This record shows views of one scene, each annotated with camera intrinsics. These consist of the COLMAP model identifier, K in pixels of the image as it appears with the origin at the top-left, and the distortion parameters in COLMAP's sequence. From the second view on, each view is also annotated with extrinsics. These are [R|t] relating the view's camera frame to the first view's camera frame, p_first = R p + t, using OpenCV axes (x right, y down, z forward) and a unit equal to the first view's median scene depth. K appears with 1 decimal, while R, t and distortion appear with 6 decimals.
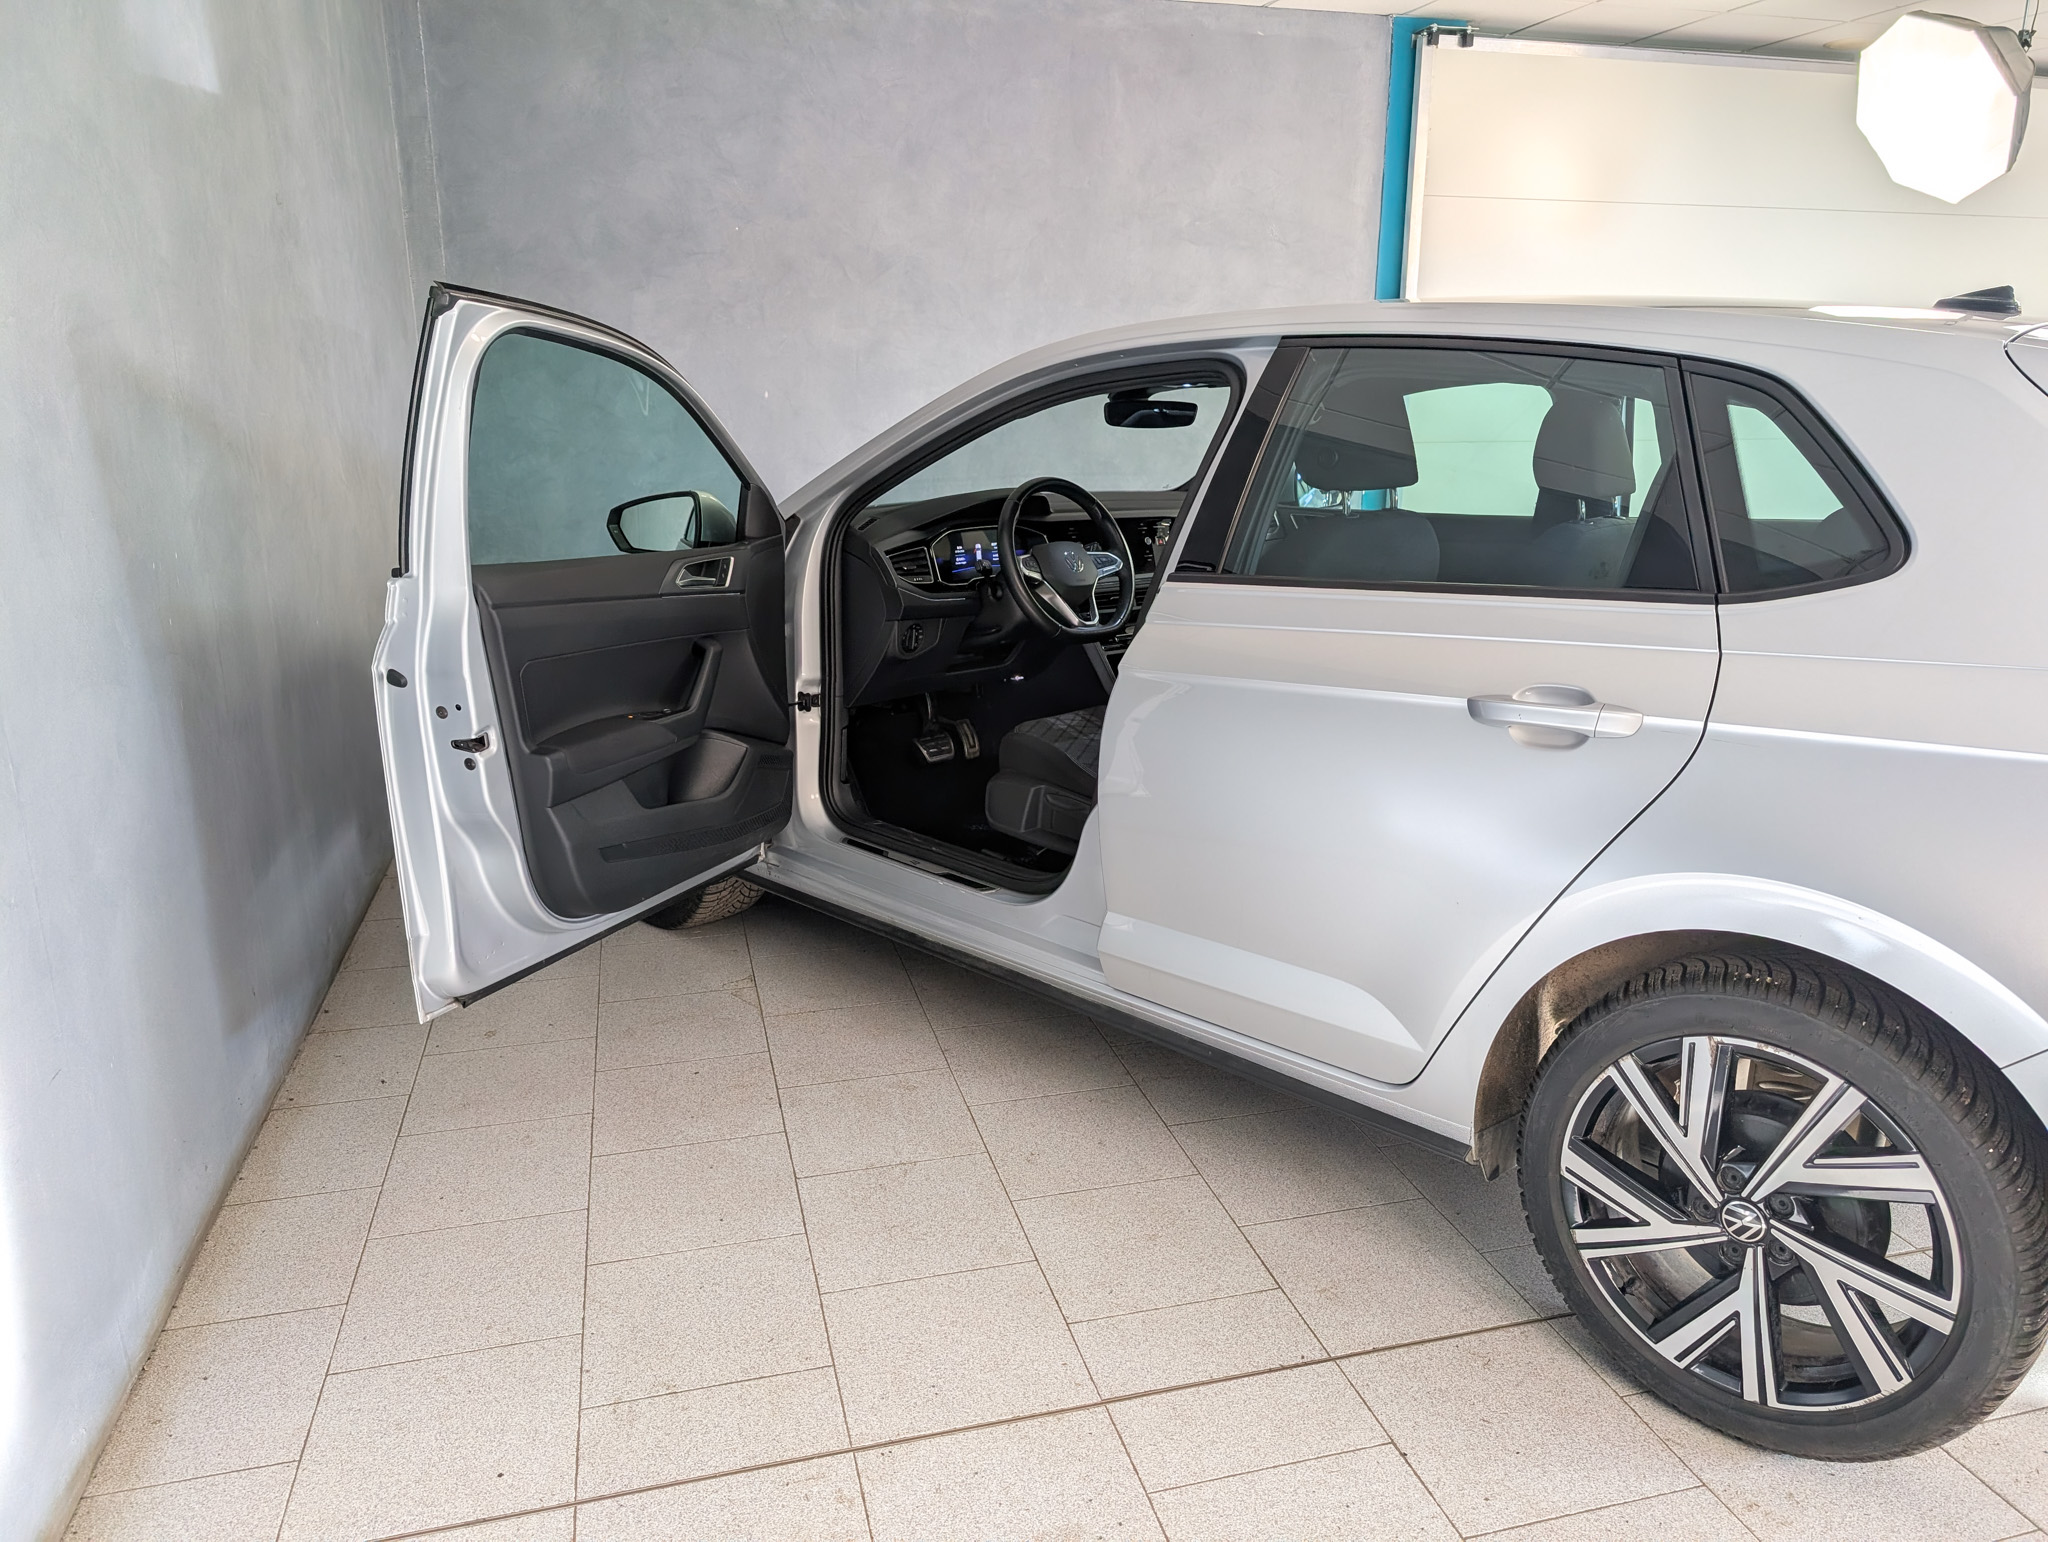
lens RADIAL K [[1434.2, 0, 927.7], [0, 1434.2, 770.6], [0, 0, 1]] dist [0.001005, -0.000461]
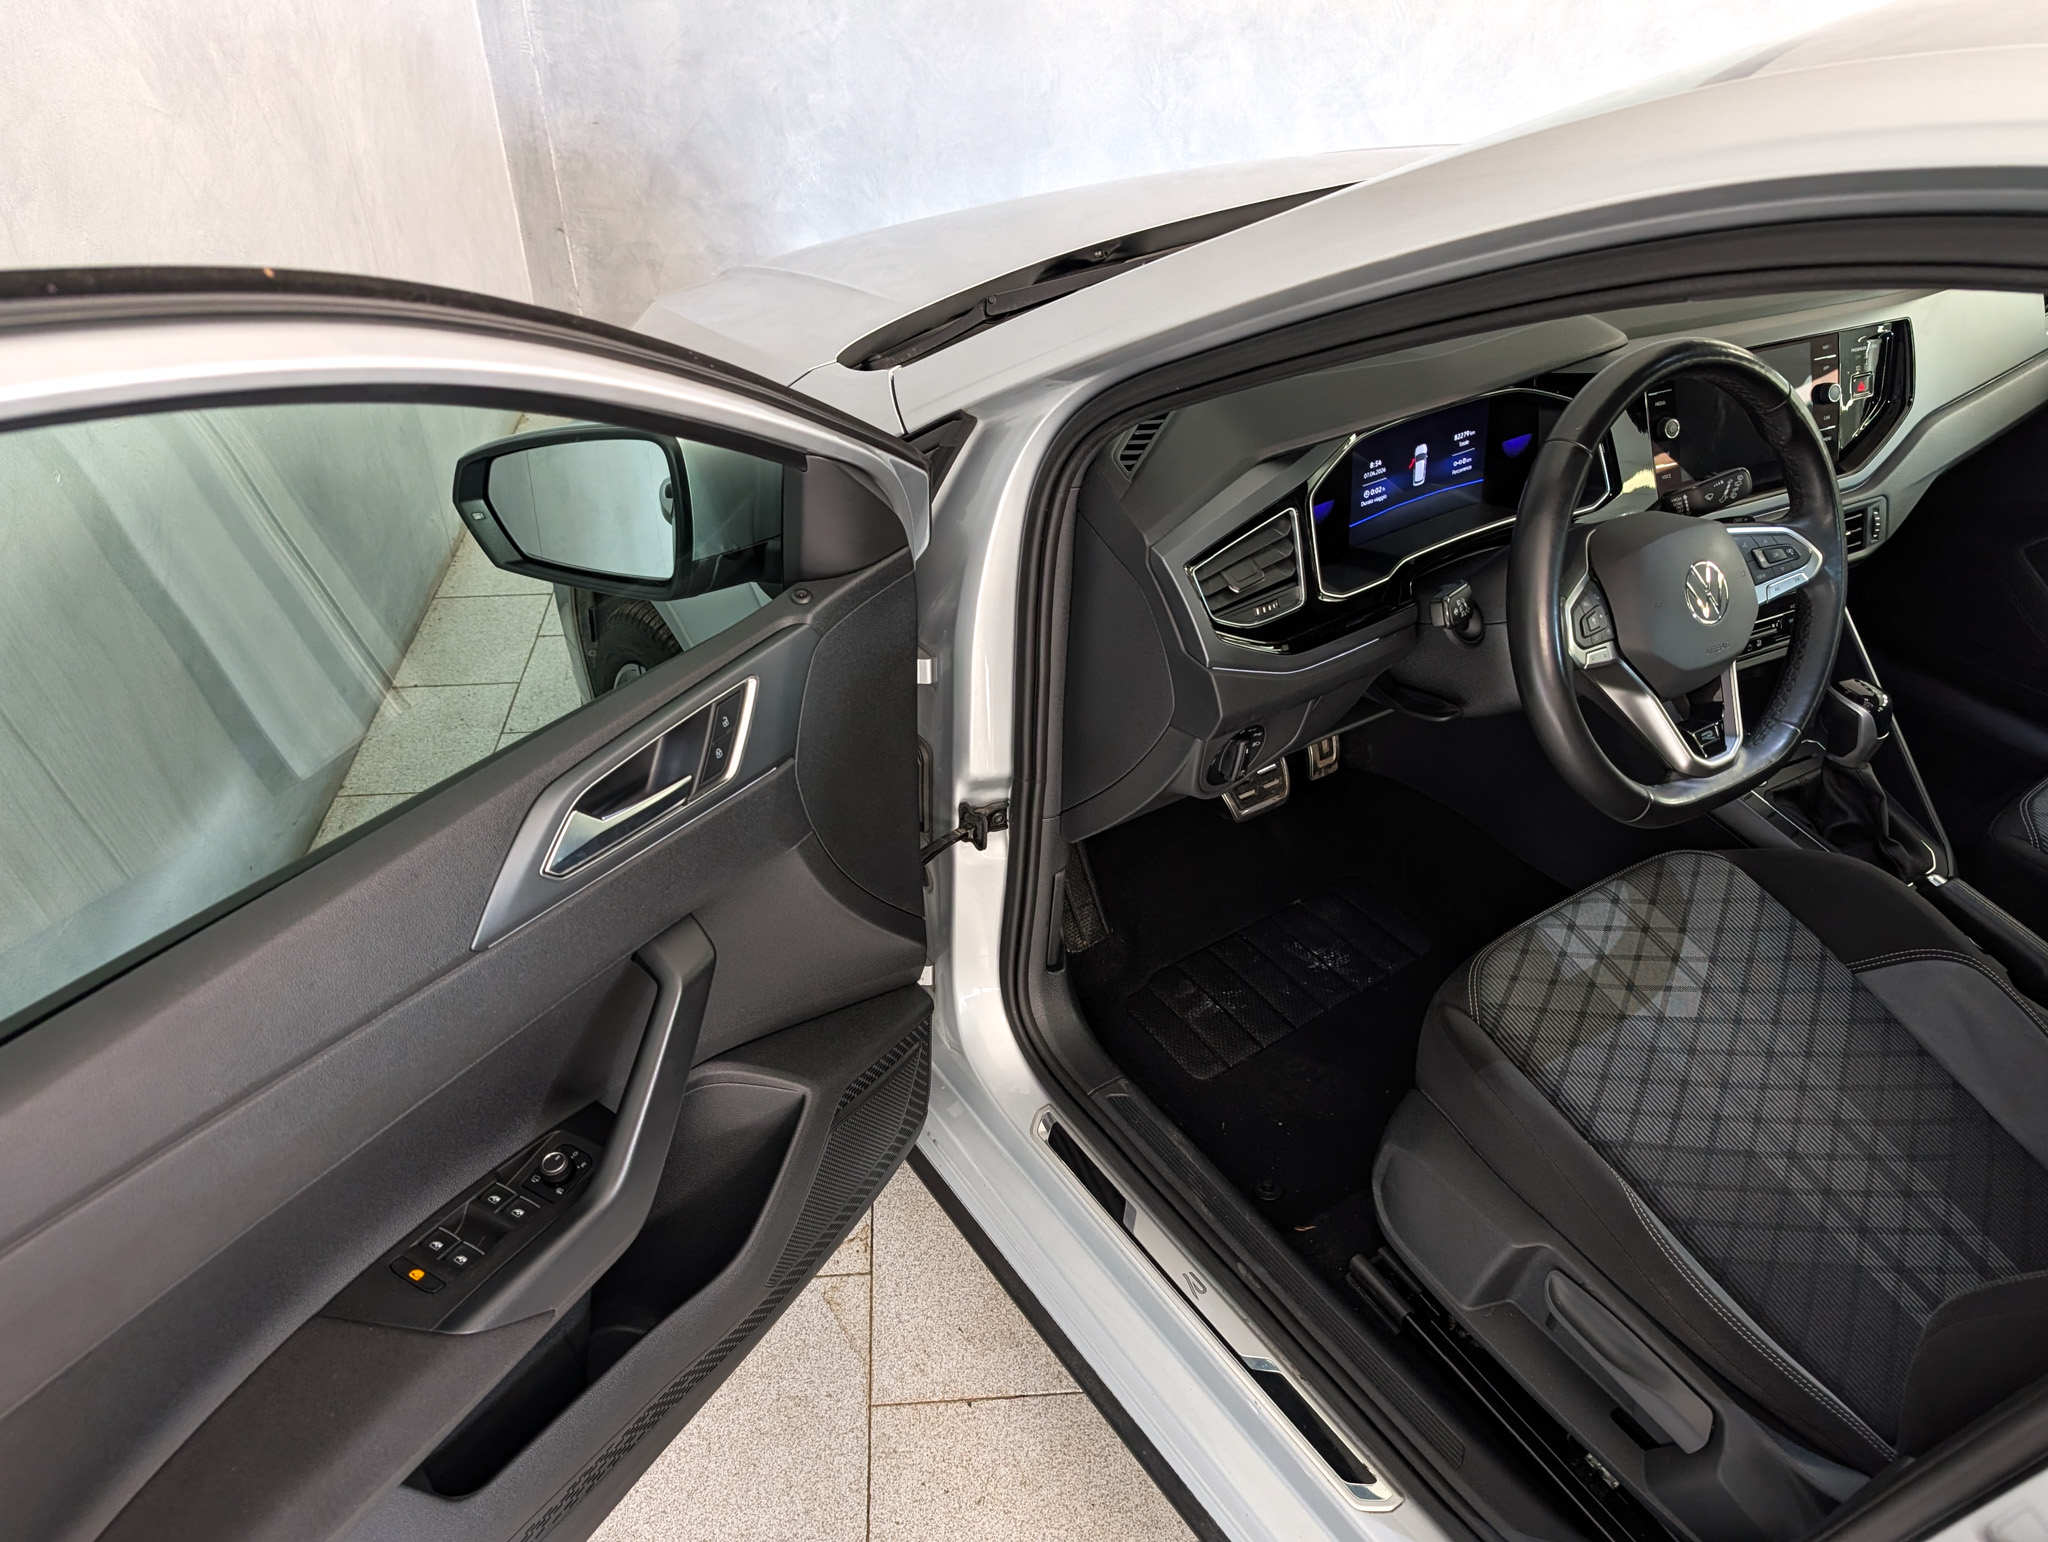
lens RADIAL K [[1434.2, 0, 927.7], [0, 1434.2, 770.6], [0, 0, 1]] dist [0.001005, -0.000461]
pose [[0.984475, 0.087563, -0.152124, -0.033644], [-0.023973, 0.925636, 0.377655, -0.231608], [0.173880, -0.368145, 0.913365, 0.598554]]
